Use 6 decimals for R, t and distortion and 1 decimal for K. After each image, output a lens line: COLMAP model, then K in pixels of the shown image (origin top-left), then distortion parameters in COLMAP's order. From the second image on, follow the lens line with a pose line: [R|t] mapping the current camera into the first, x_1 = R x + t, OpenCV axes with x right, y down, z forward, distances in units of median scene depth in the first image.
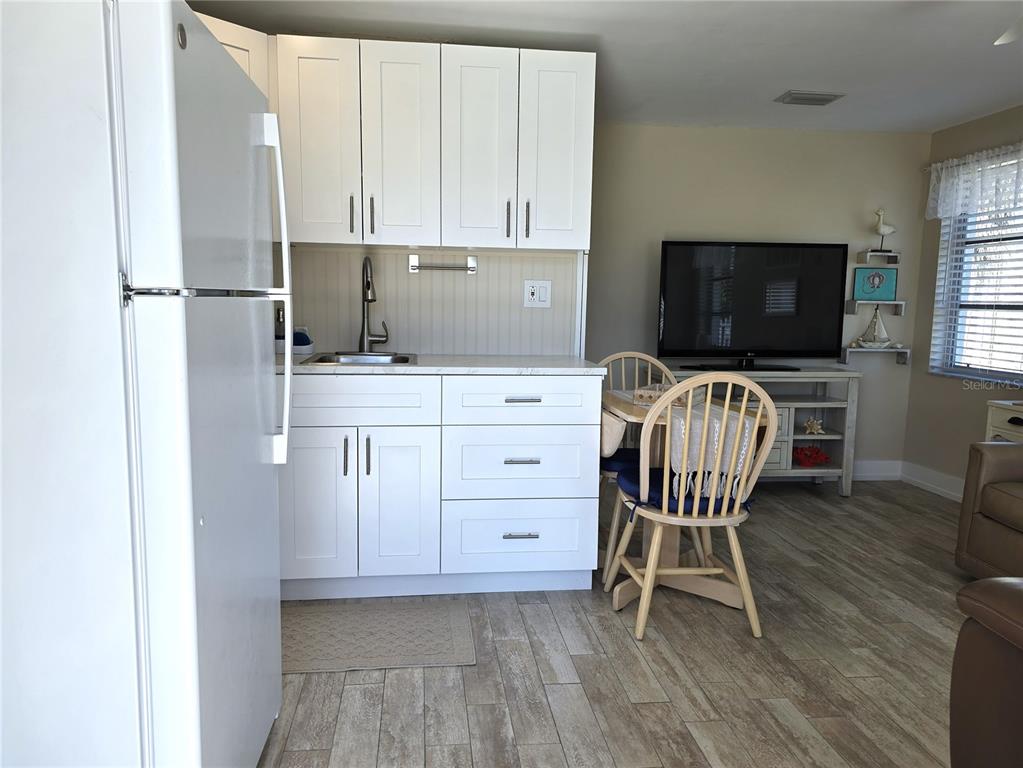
lens RADIAL K [[743.8, 0, 515.4], [0, 743.8, 393.9], [0, 0, 1]] dist [0.044835, -0.024492]
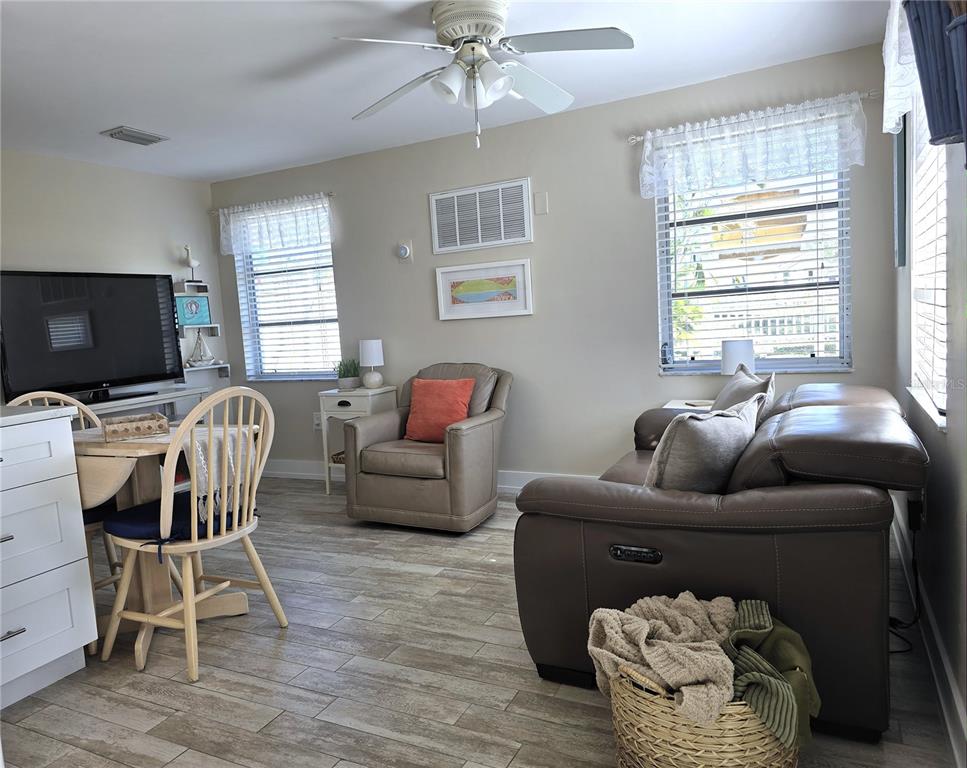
lens RADIAL K [[668.9, 0, 483.5], [0, 668.9, 384.0], [0, 0, 1]] dist [0.002638, 0.000002]
pose [[0.563091, -0.138523, 0.814702, -0.198766], [0.176435, 0.983272, 0.045240, -0.009536], [-0.807341, 0.118268, 0.578112, 0.133453]]
